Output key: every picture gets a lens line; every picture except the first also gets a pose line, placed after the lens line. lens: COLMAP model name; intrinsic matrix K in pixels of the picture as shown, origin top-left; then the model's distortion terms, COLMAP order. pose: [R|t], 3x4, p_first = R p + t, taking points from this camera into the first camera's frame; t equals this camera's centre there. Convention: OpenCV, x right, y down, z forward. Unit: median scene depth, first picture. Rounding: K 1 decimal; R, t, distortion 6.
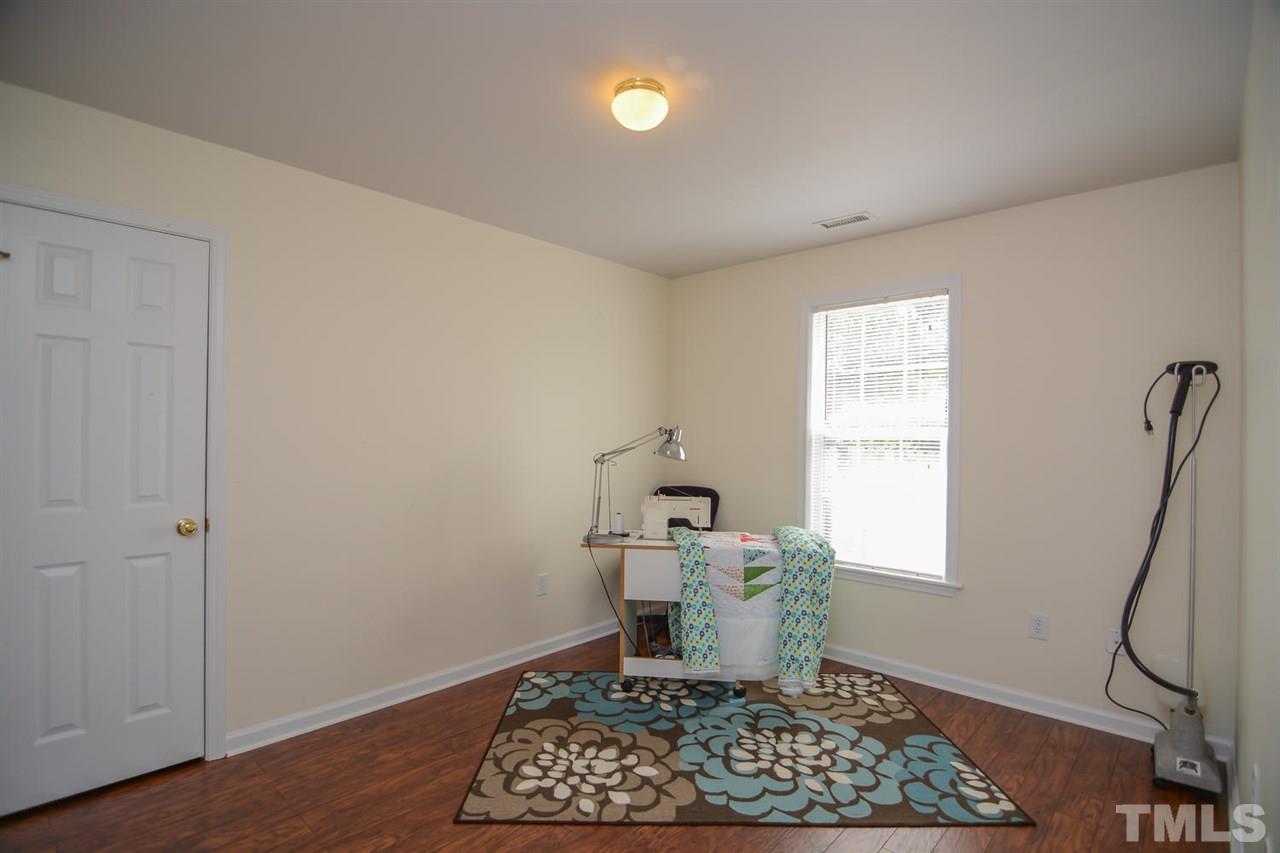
lens RADIAL K [[613.6, 0, 639.2], [0, 613.6, 434.3], [0, 0, 1]] dist [-0.003438, -0.012675]
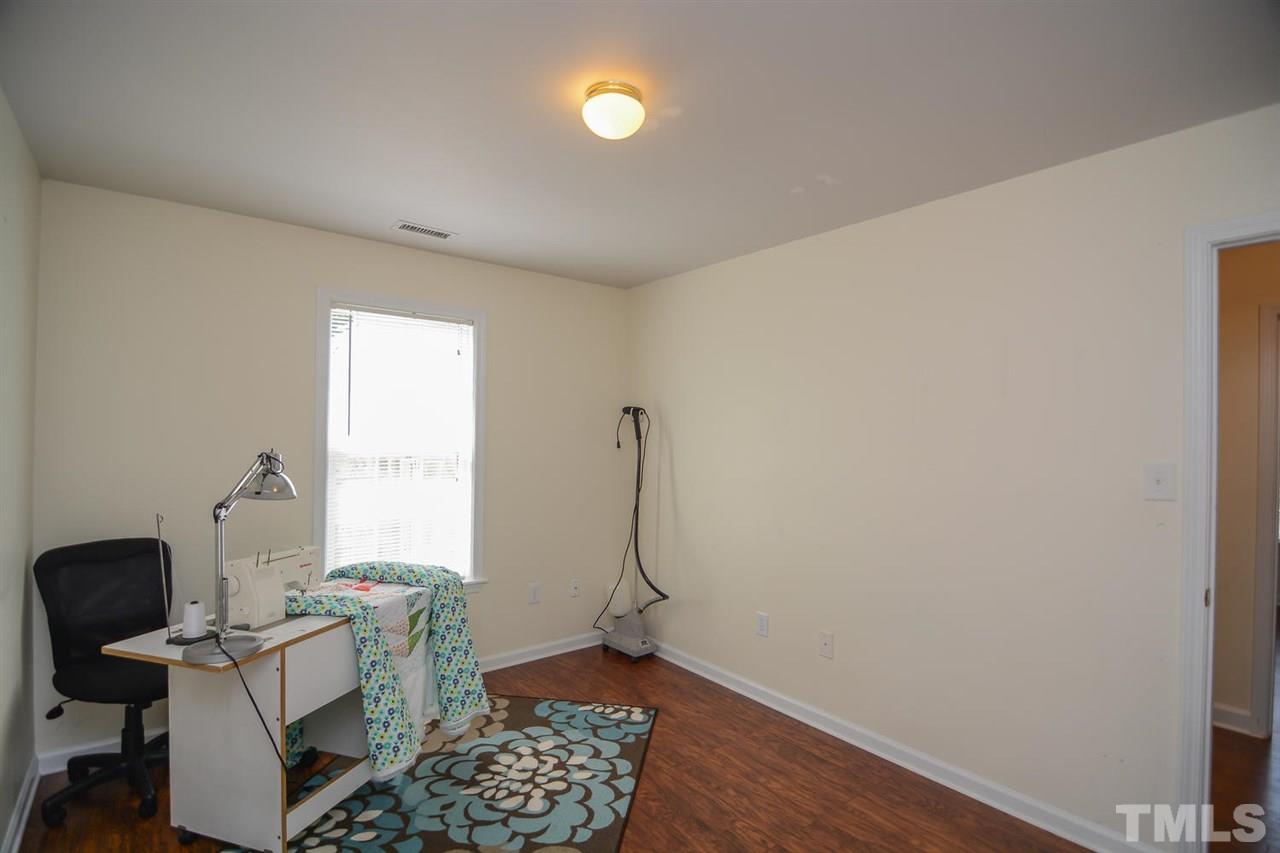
lens RADIAL K [[613.6, 0, 639.2], [0, 613.6, 434.3], [0, 0, 1]] dist [-0.003438, -0.012675]
pose [[0.160280, -0.008420, 0.987036, -0.719382], [-0.014502, 0.999836, 0.010884, -0.057740], [-0.986965, -0.016058, 0.160131, 0.656233]]
